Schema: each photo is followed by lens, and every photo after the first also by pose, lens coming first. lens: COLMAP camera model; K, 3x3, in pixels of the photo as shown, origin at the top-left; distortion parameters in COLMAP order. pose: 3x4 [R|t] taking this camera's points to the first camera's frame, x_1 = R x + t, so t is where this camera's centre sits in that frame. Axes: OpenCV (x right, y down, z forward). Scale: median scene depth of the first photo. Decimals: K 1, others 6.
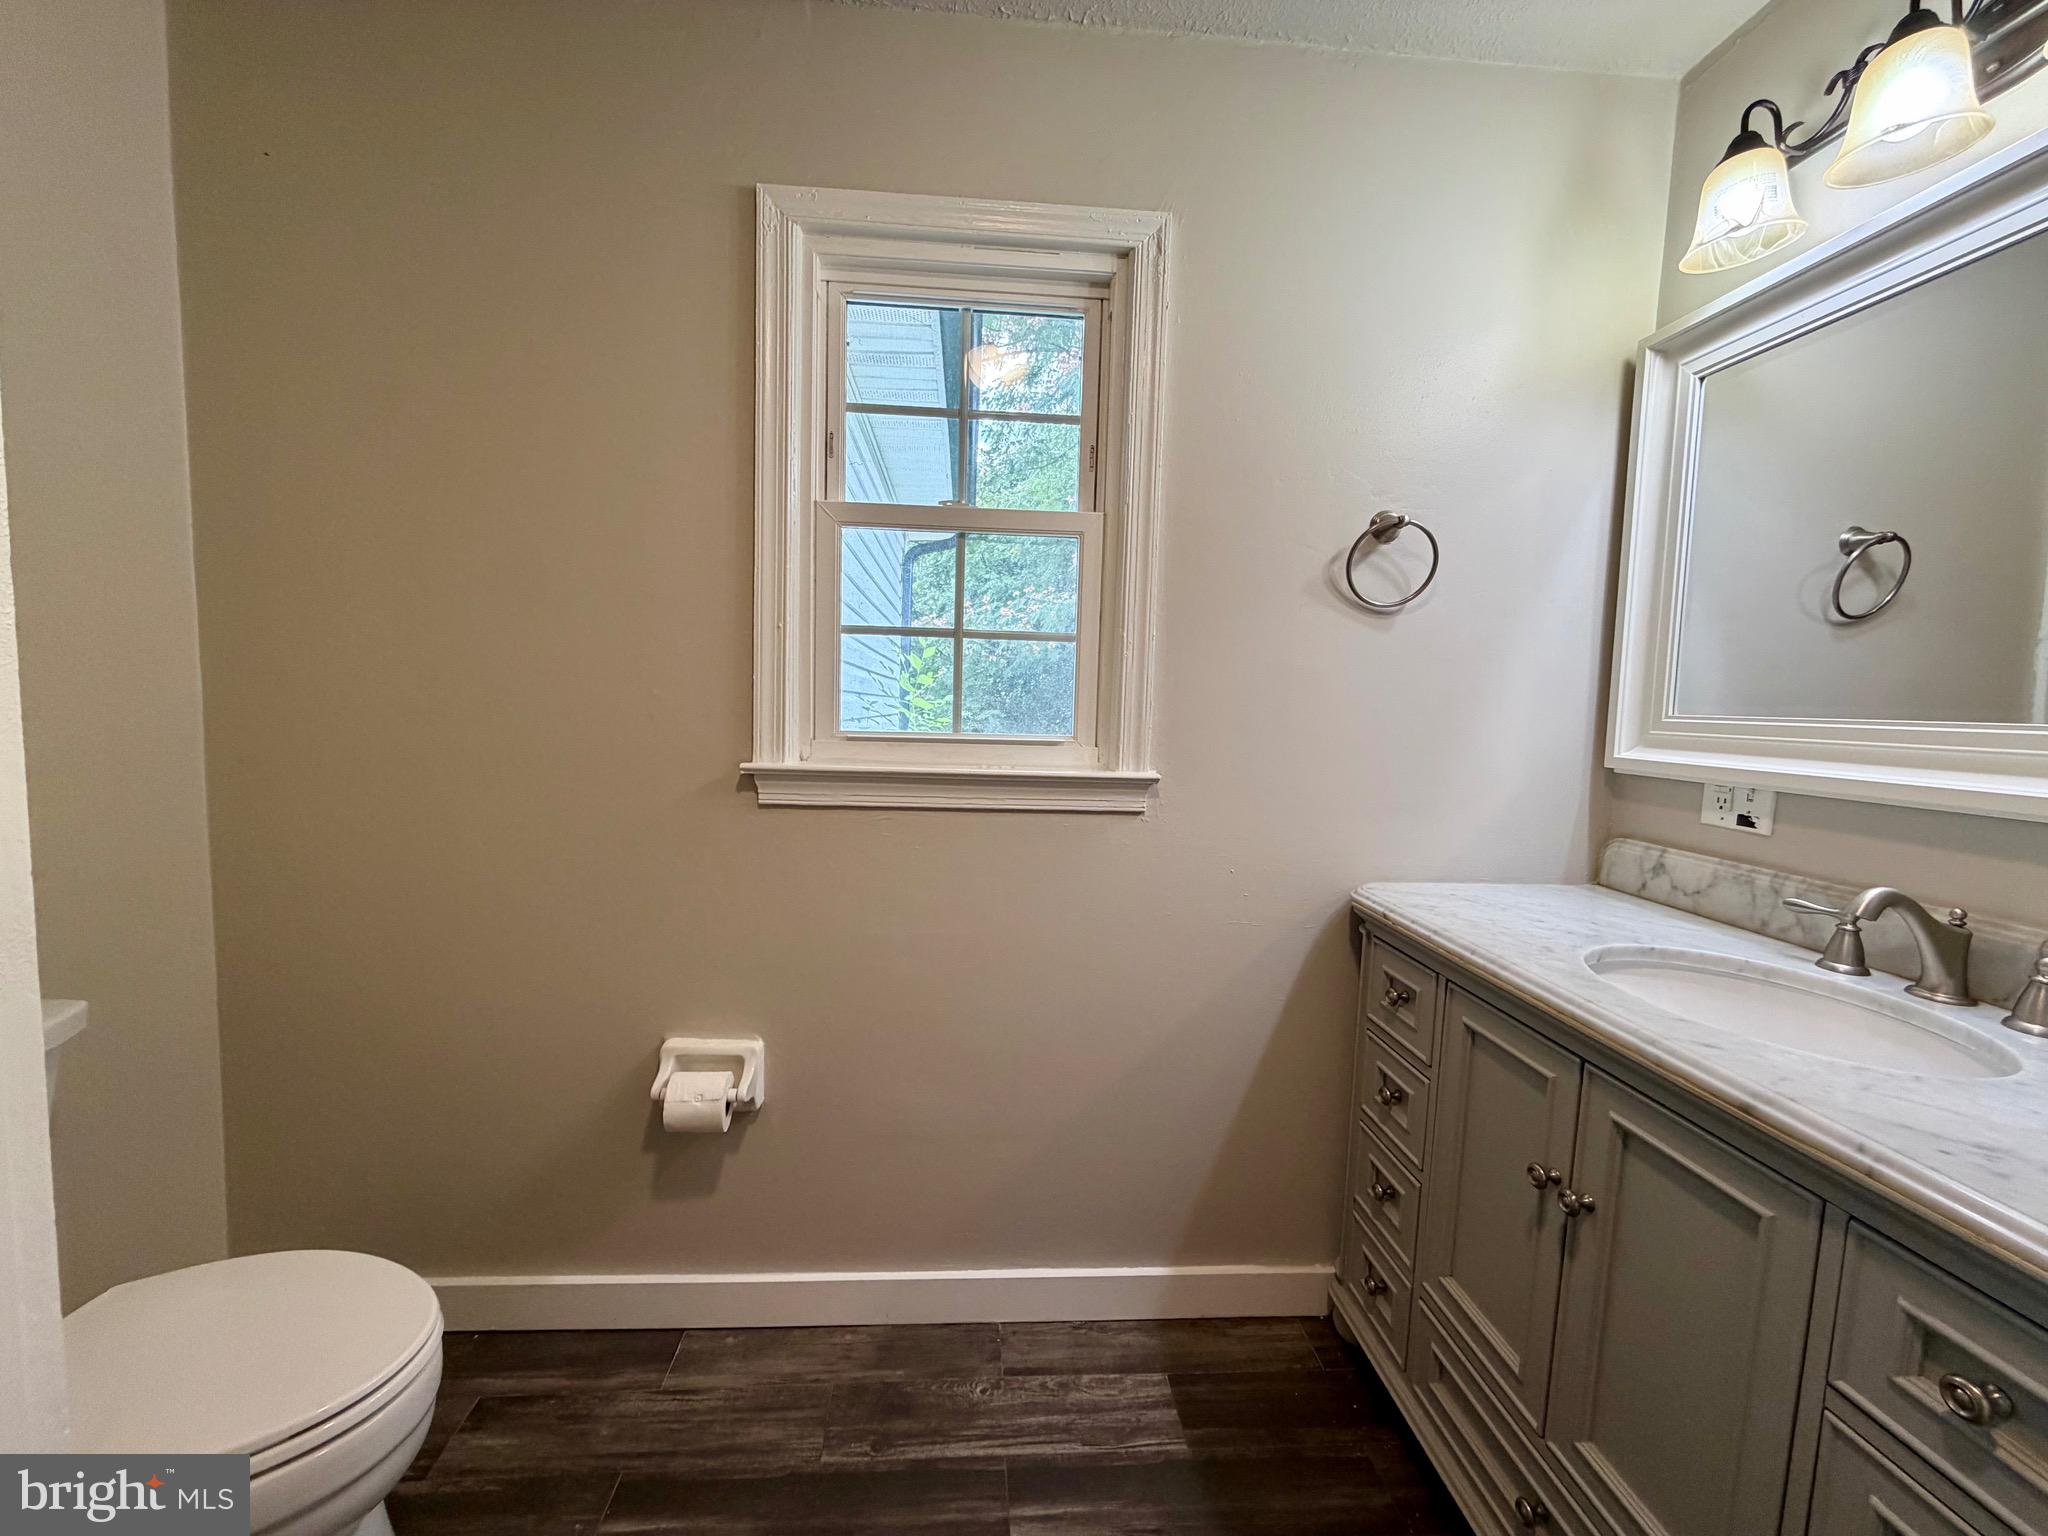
lens RADIAL K [[810.6, 0, 1018.7], [0, 810.6, 766.8], [0, 0, 1]] dist [-0.001894, 0.000536]
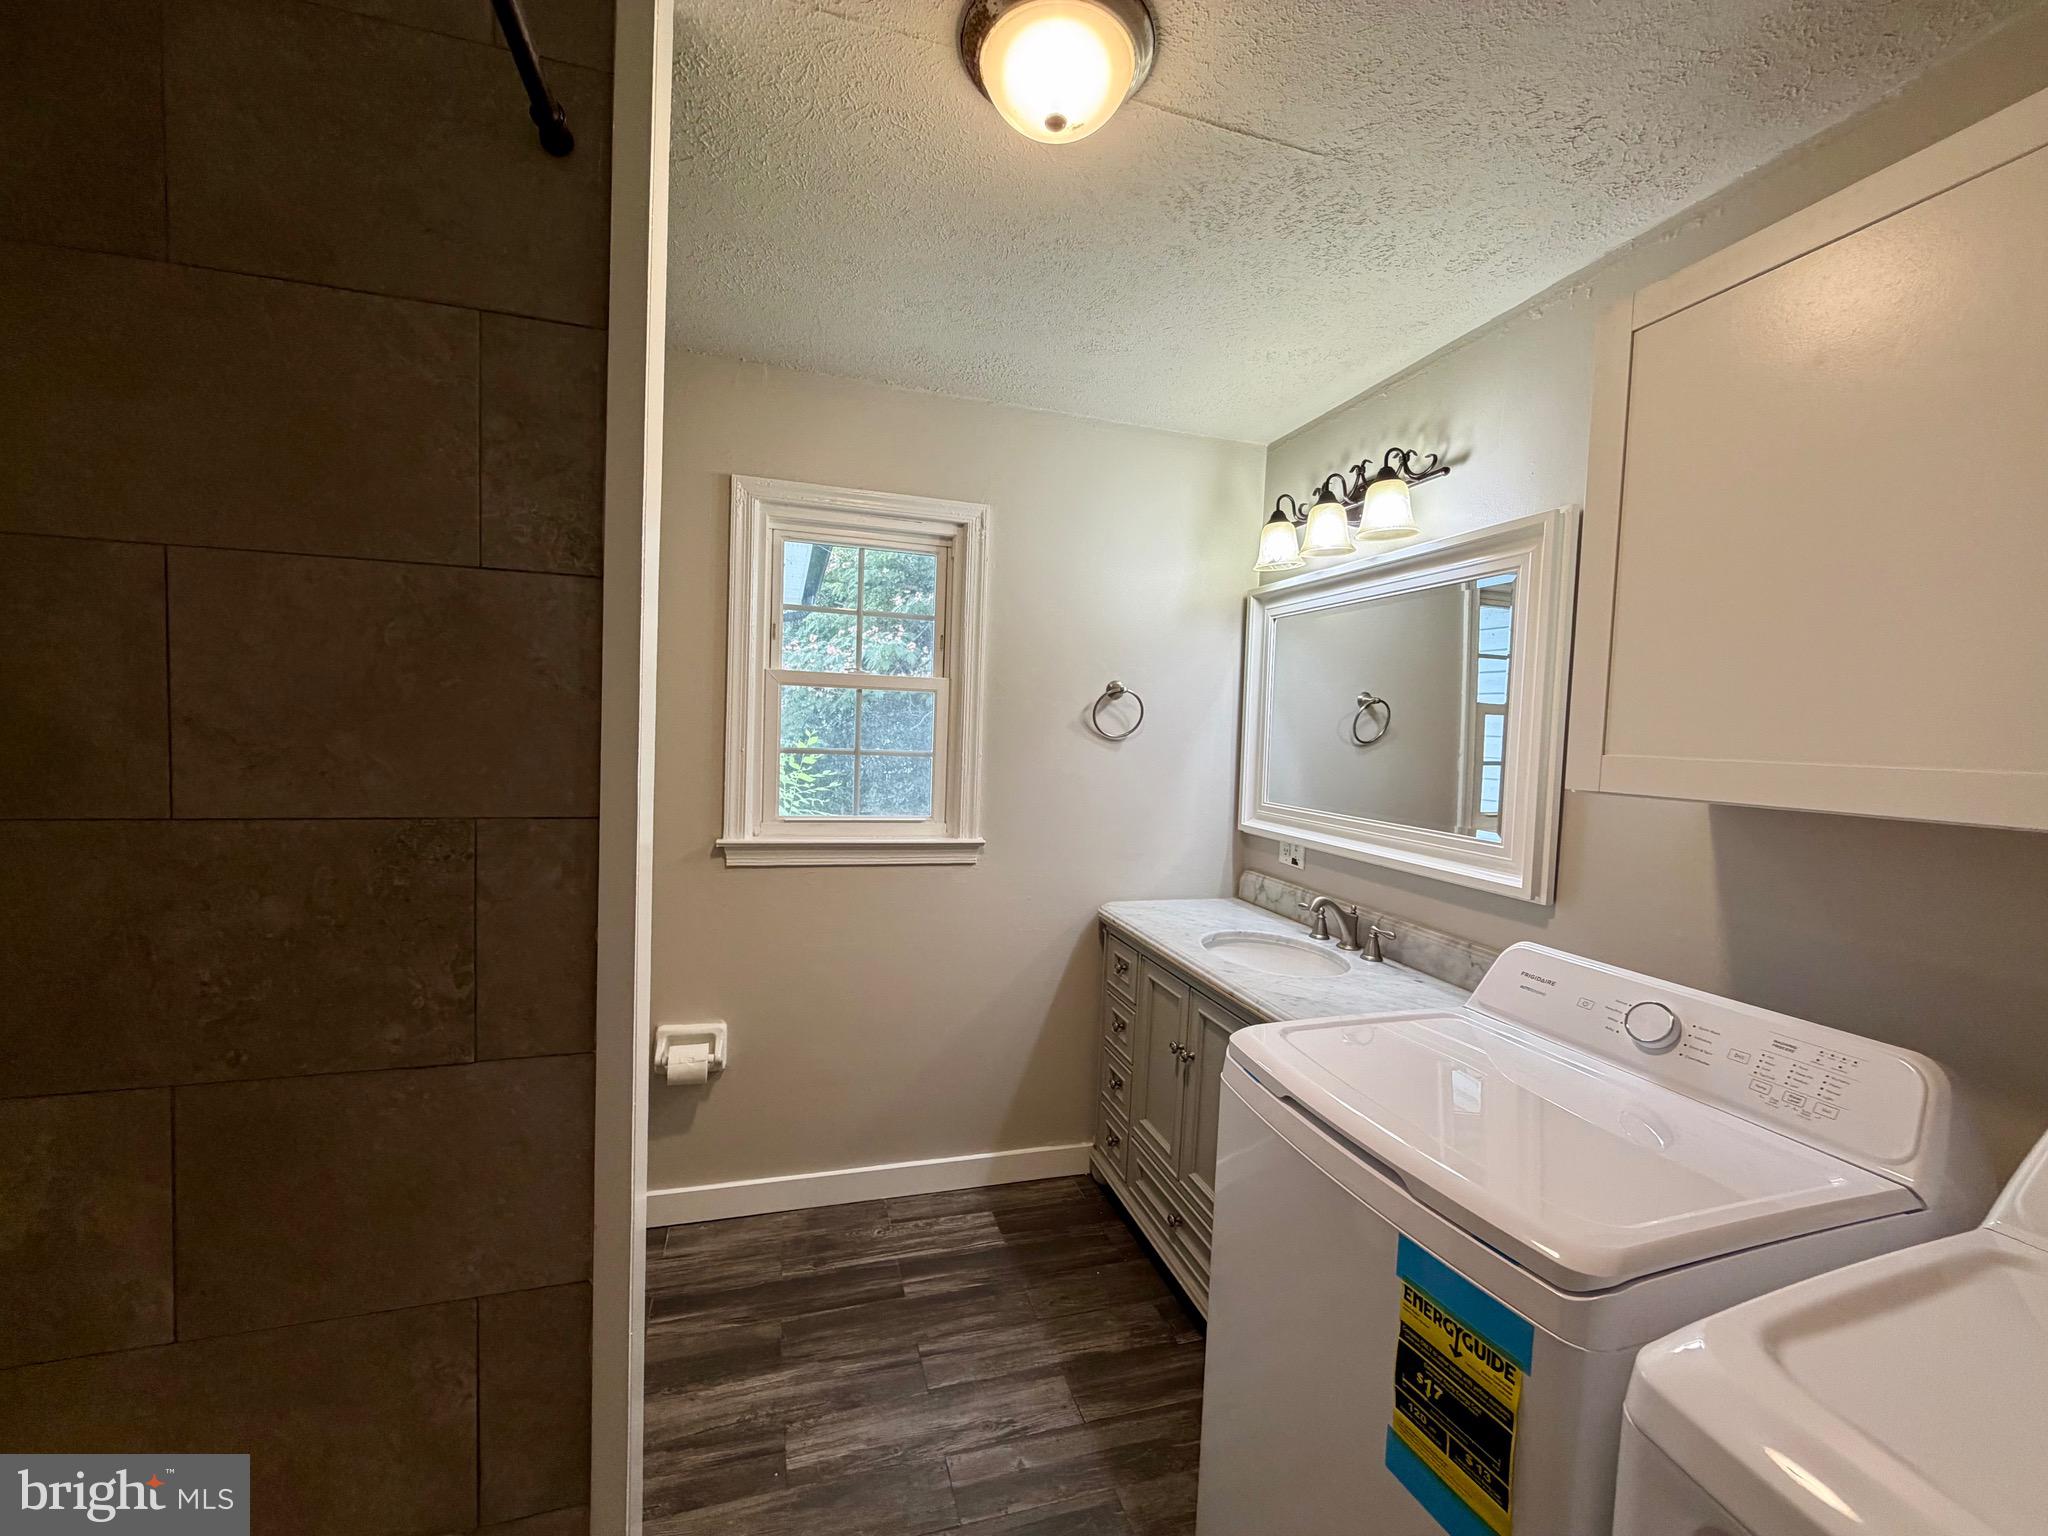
lens RADIAL K [[810.6, 0, 1017.8], [0, 810.6, 766.8], [0, 0, 1]] dist [-0.001894, 0.000536]
pose [[0.975081, -0.002302, 0.221835, -0.126613], [0.008281, 0.999627, -0.026027, -0.099165], [-0.221693, 0.027215, 0.974737, -0.628280]]
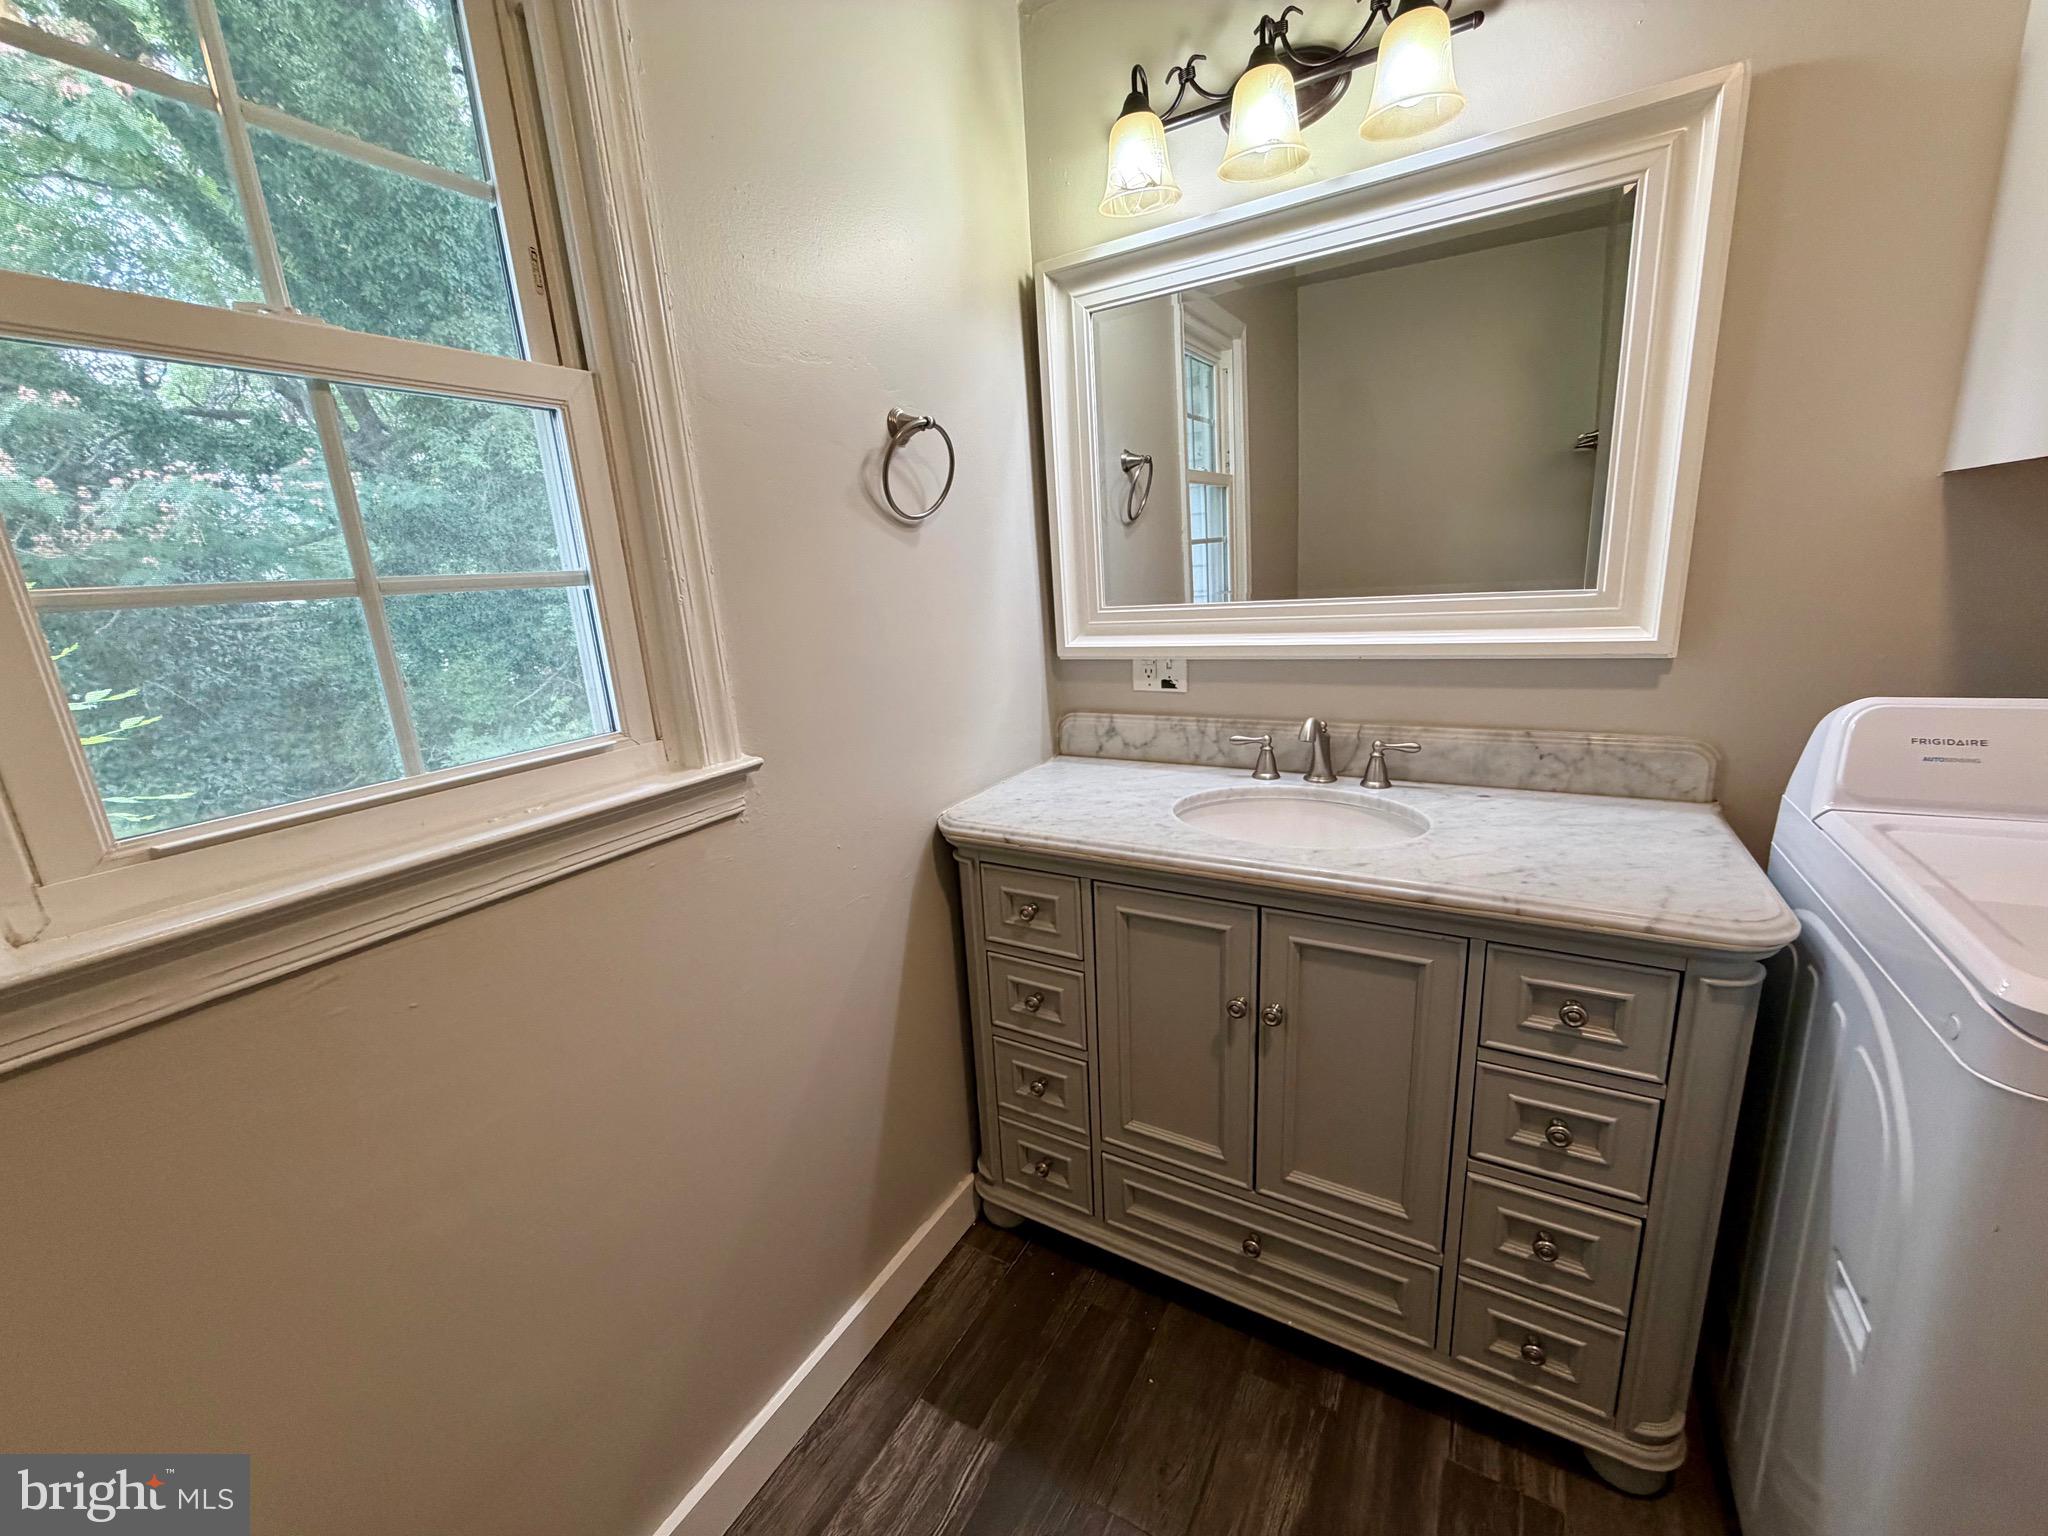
lens RADIAL K [[810.6, 0, 1016.2], [0, 810.6, 769.2], [0, 0, 1]] dist [-0.001894, 0.000536]
pose [[0.566237, -0.260008, 0.782158, -0.286657], [0.150153, 0.965602, 0.212287, -0.107166], [-0.810450, -0.002761, 0.585801, 0.391338]]
